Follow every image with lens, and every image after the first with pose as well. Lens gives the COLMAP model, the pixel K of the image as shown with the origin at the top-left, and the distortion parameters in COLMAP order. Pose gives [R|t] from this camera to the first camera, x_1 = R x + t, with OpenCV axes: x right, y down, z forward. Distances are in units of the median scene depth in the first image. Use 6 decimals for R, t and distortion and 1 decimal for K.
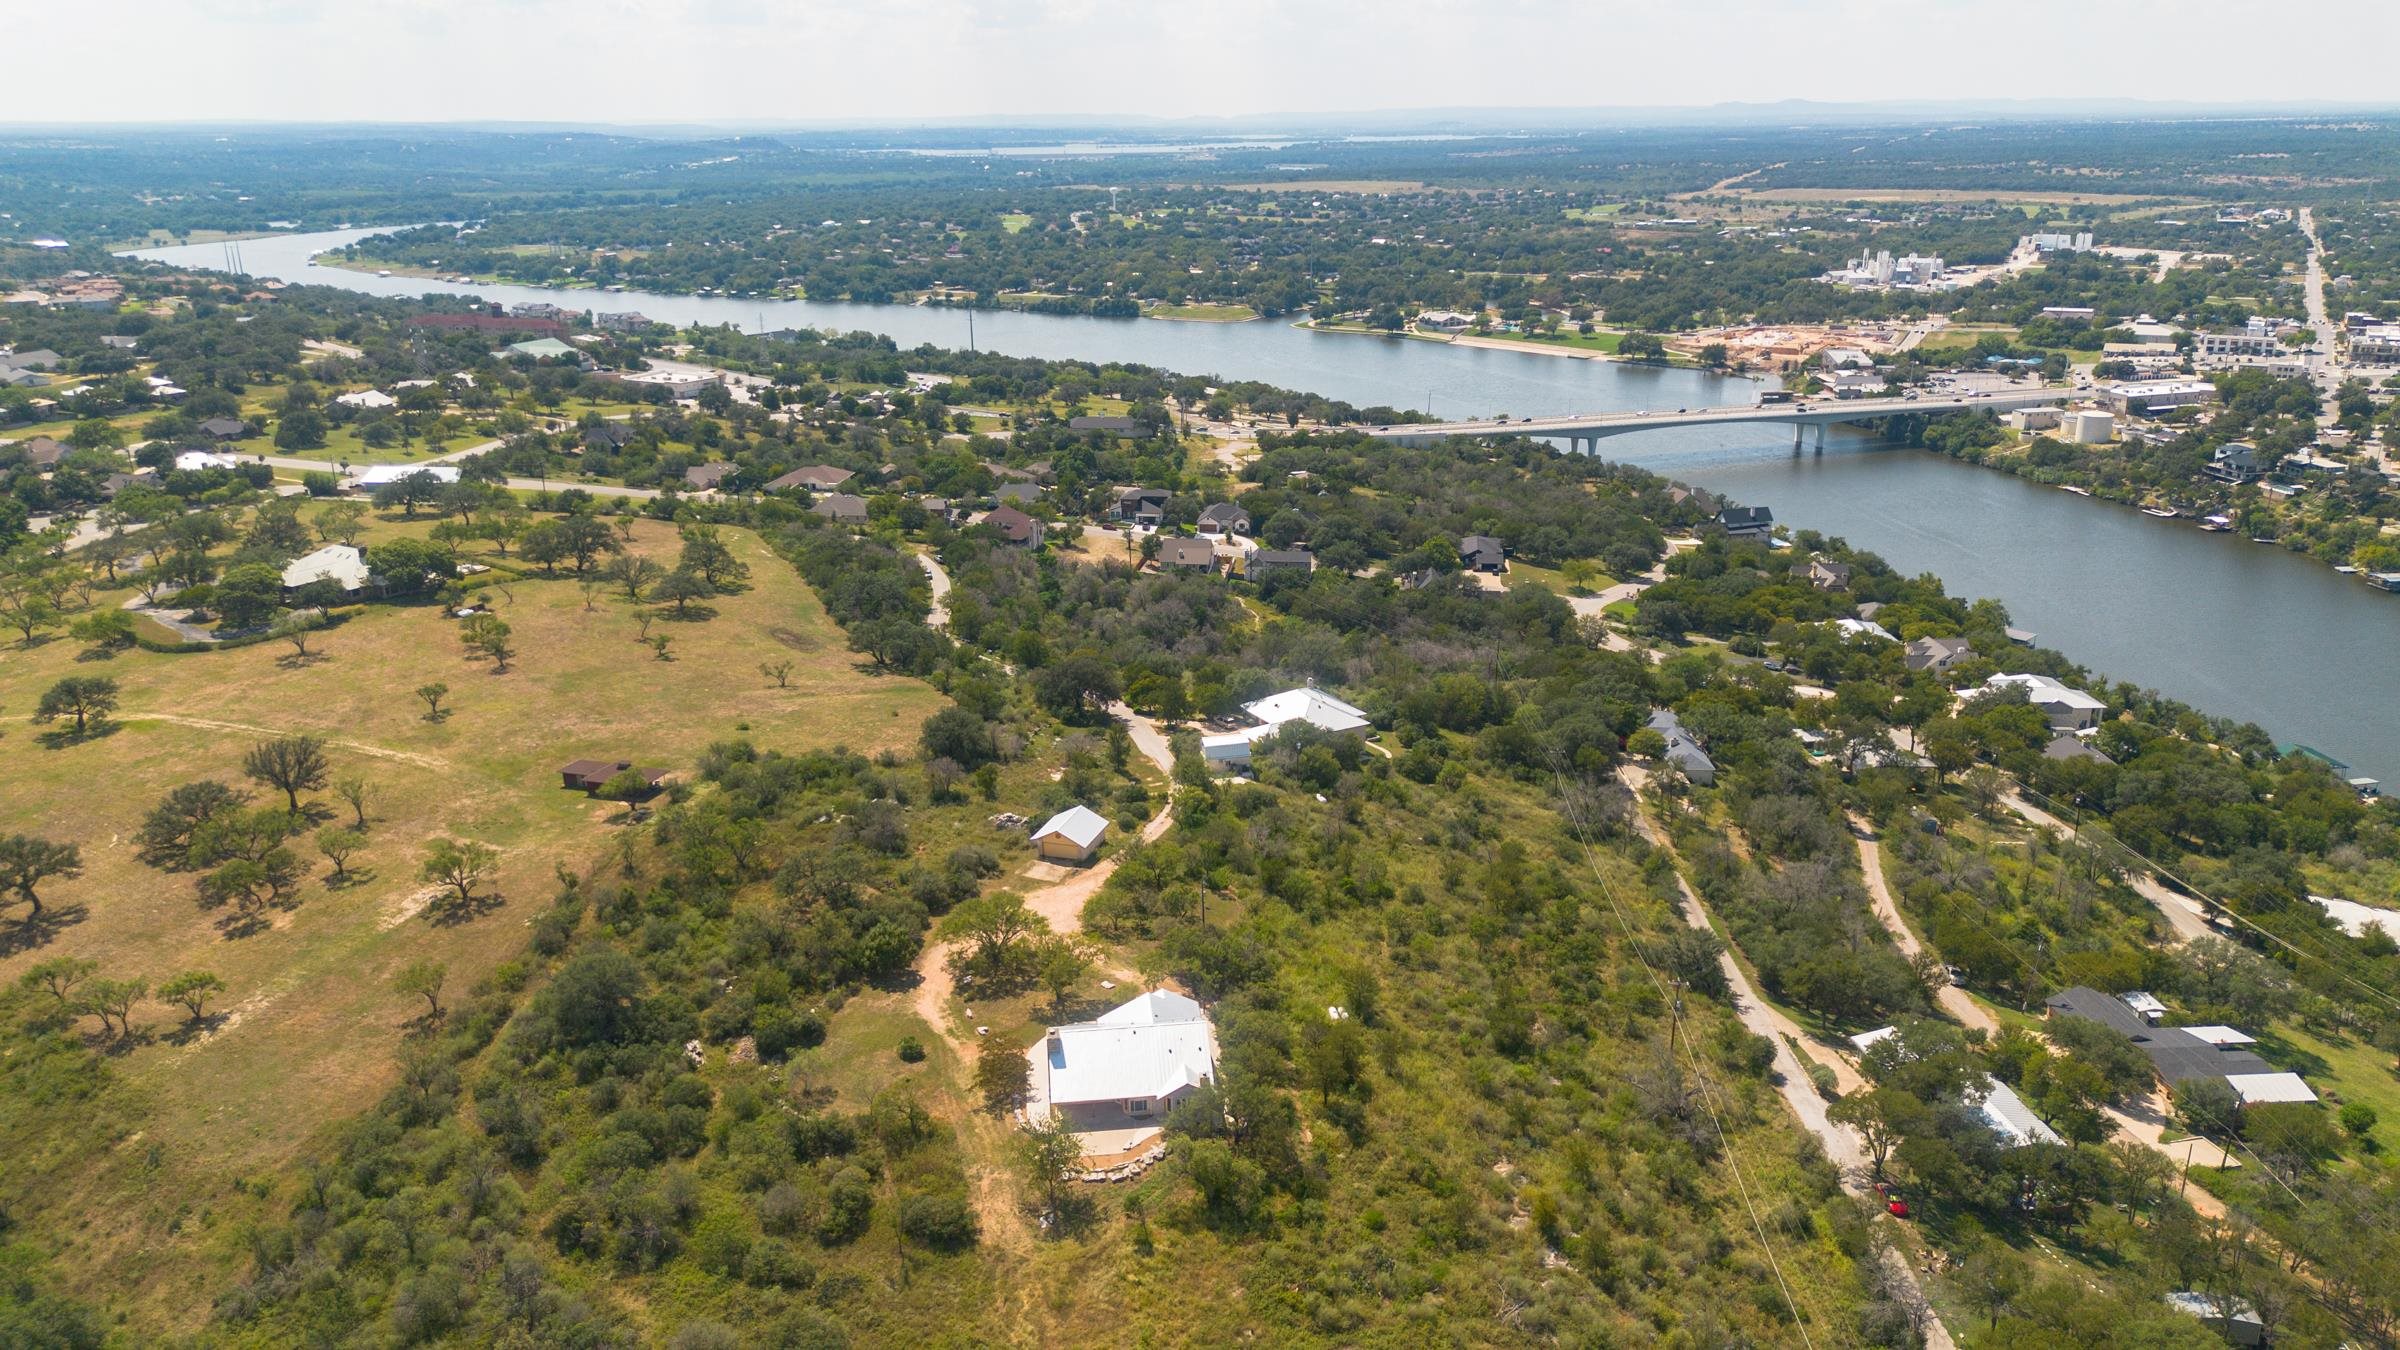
lens RADIAL K [[1665.0, 0, 1200.0], [0, 1665.0, 675.0], [0, 0, 1]] dist [0.066884, -0.074564]
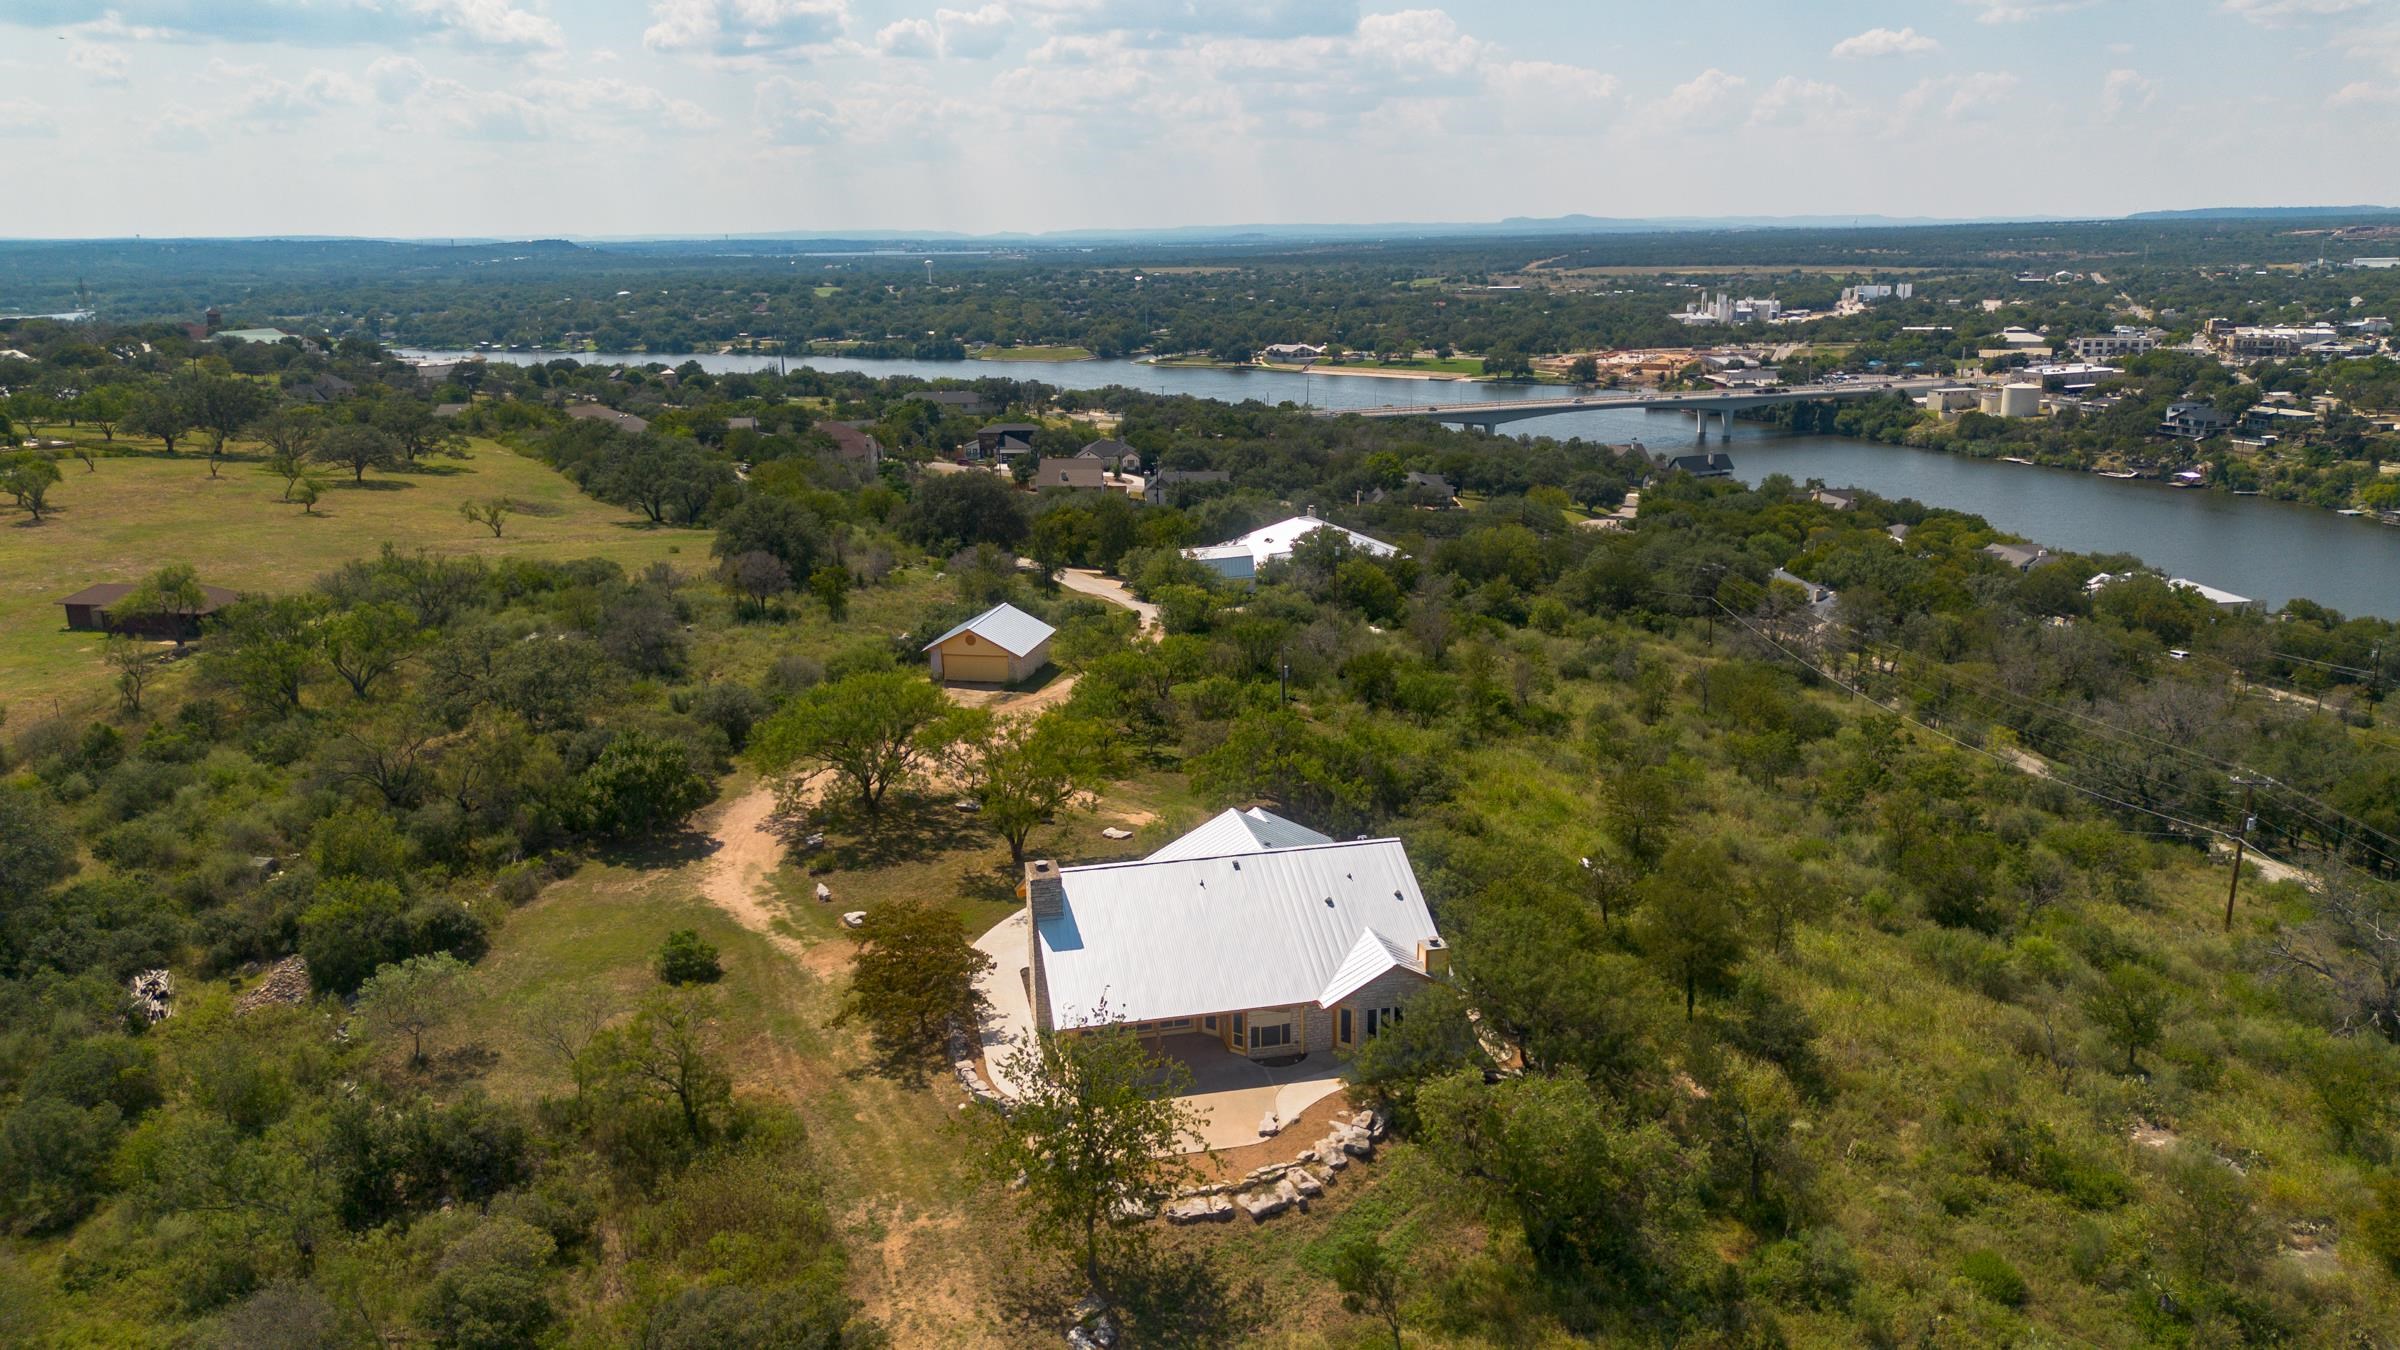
lens RADIAL K [[1698.8, 0, 1208.7], [0, 1698.8, 674.6], [0, 0, 1]] dist [0.047821, -0.040059]
pose [[0.993837, -0.028024, 0.107250, -0.077345], [0.033983, 0.997955, -0.054136, 0.162227], [-0.105514, 0.057447, 0.992757, 0.497088]]
